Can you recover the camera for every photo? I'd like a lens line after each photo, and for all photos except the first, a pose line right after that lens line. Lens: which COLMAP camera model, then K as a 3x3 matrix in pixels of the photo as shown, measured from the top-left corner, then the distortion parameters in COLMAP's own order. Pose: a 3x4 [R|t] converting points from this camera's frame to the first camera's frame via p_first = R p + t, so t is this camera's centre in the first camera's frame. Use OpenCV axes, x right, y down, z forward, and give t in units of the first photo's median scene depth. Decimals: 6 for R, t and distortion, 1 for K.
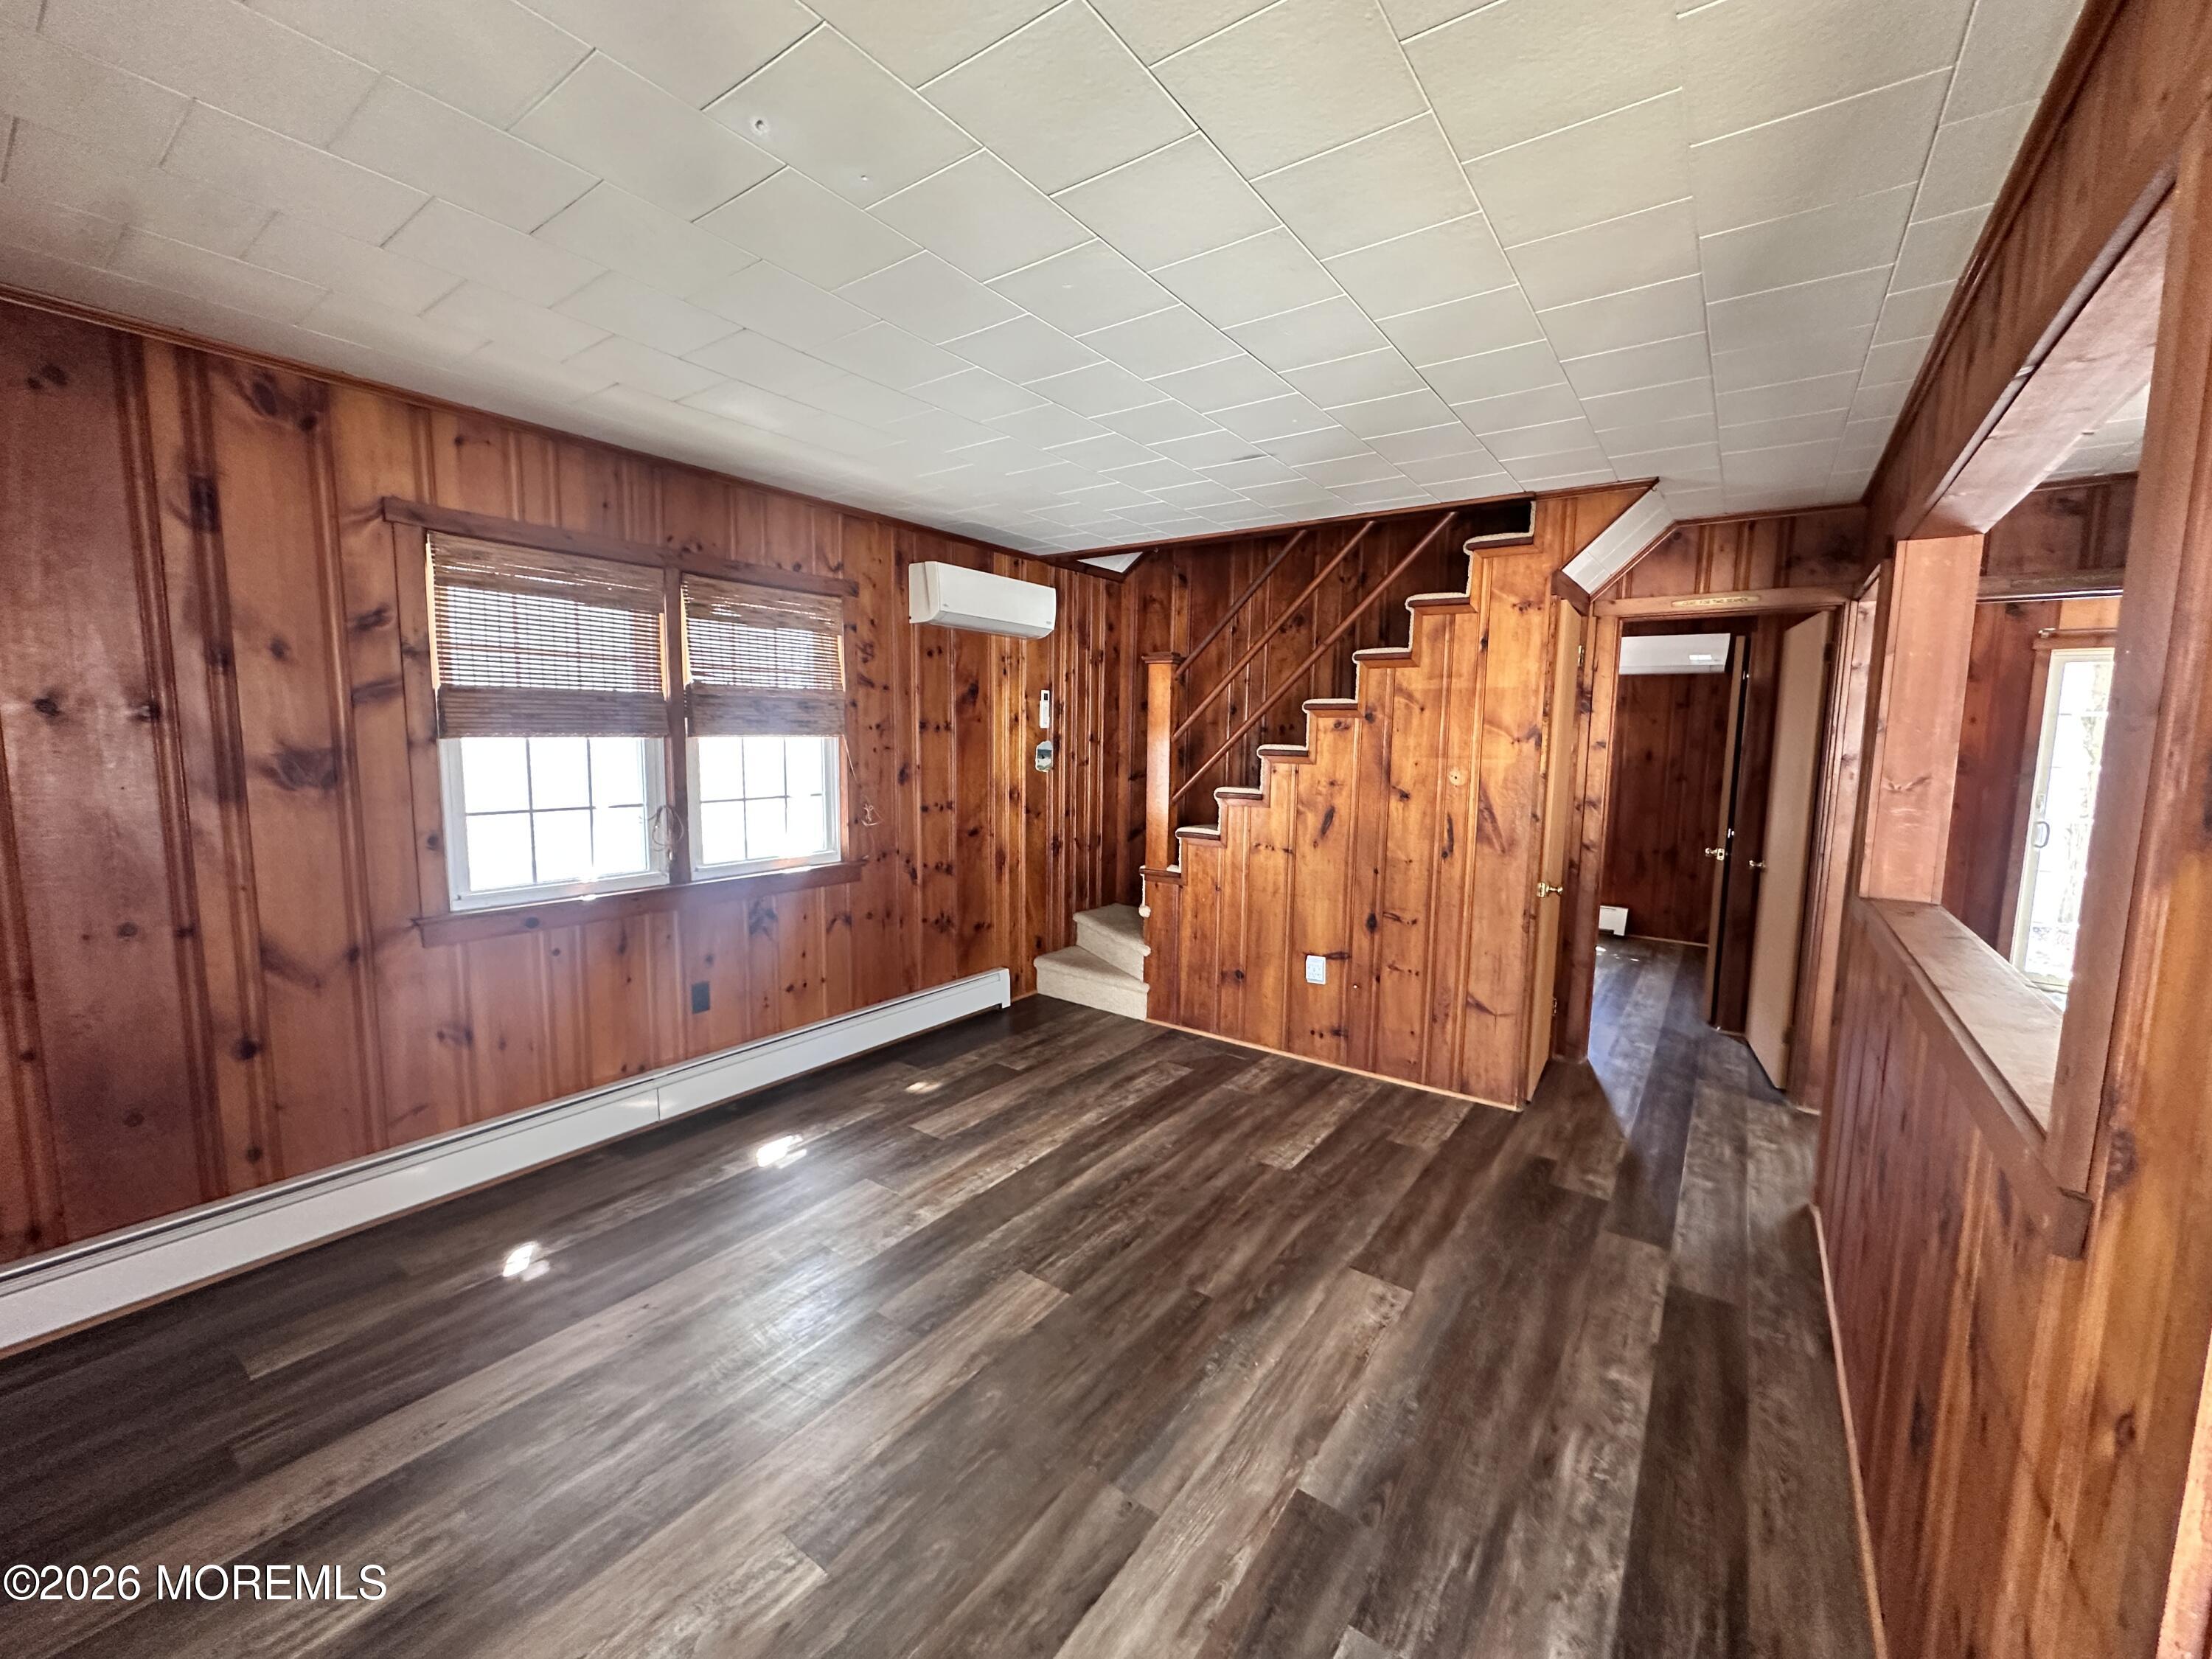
lens RADIAL K [[882.4, 0, 1106.0], [0, 882.4, 829.5], [0, 0, 1]] dist [-0.000526, 0.000335]
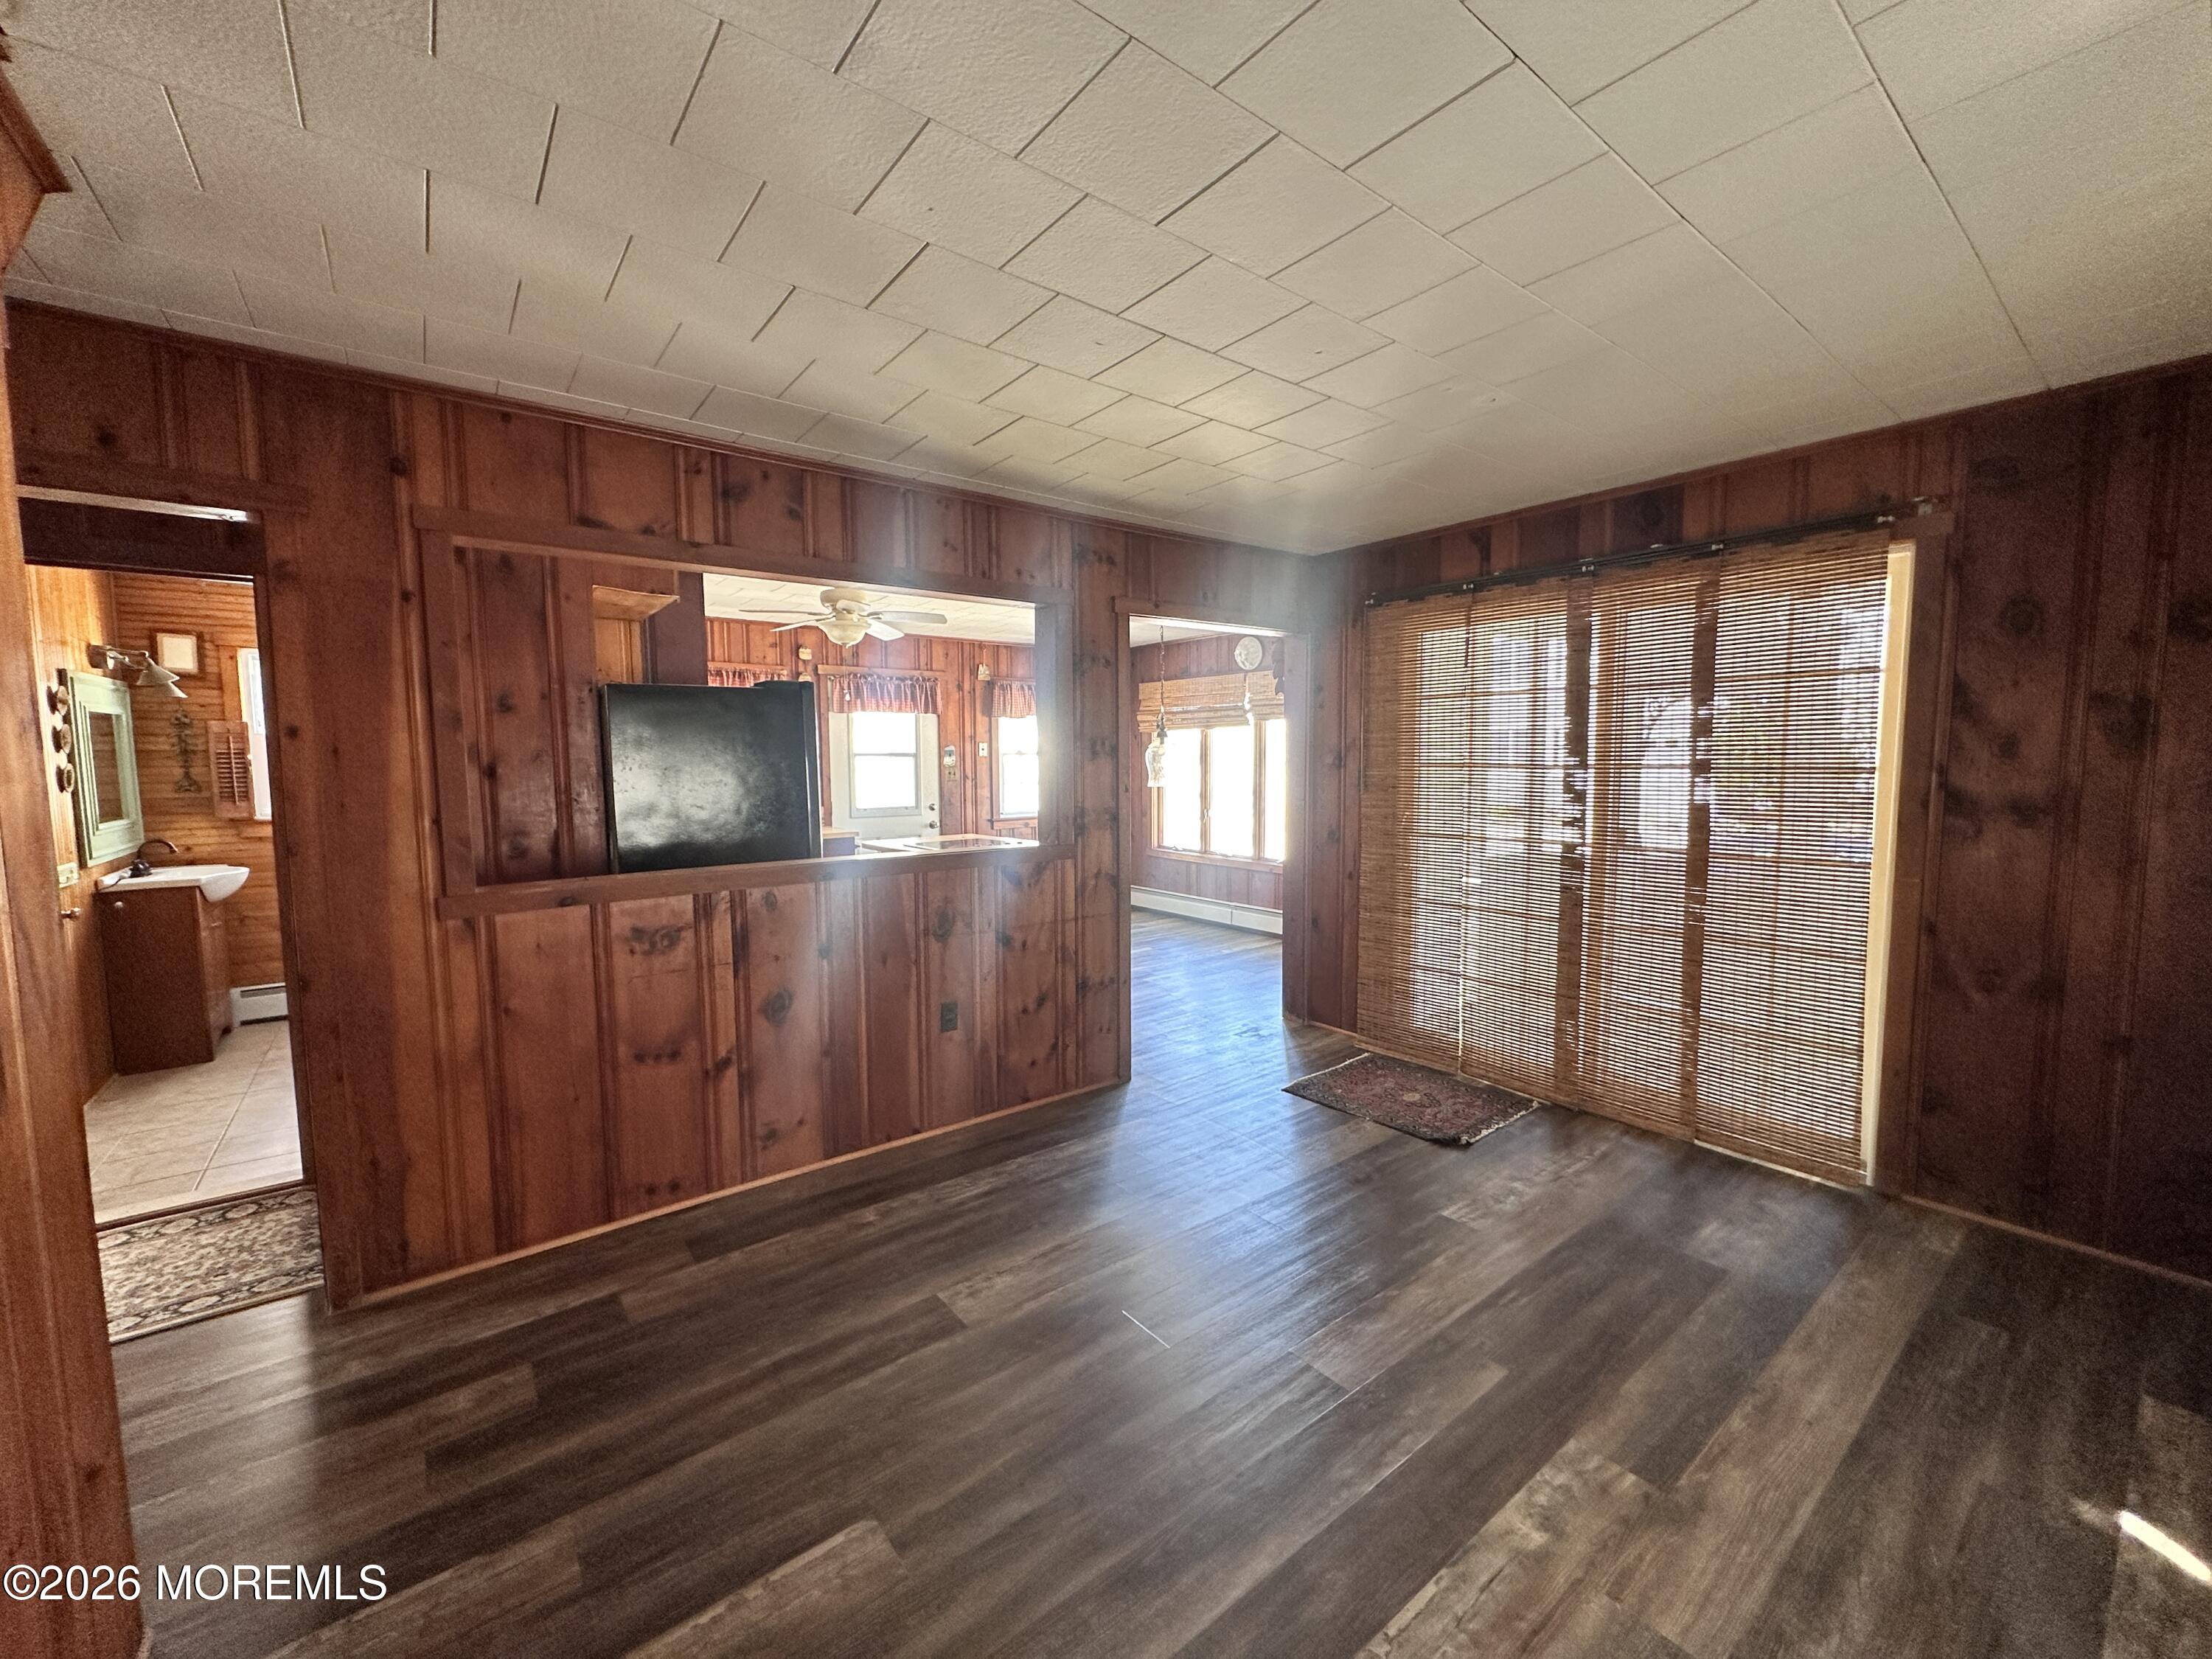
lens RADIAL K [[879.4, 0, 1106.0], [0, 879.4, 829.5], [0, 0, 1]] dist [-0.004549, 0.000779]
pose [[-0.960417, -0.033854, 0.276501, -0.057830], [0.021537, 0.980593, 0.194870, -0.112885], [-0.277732, 0.193111, -0.941049, 1.142417]]
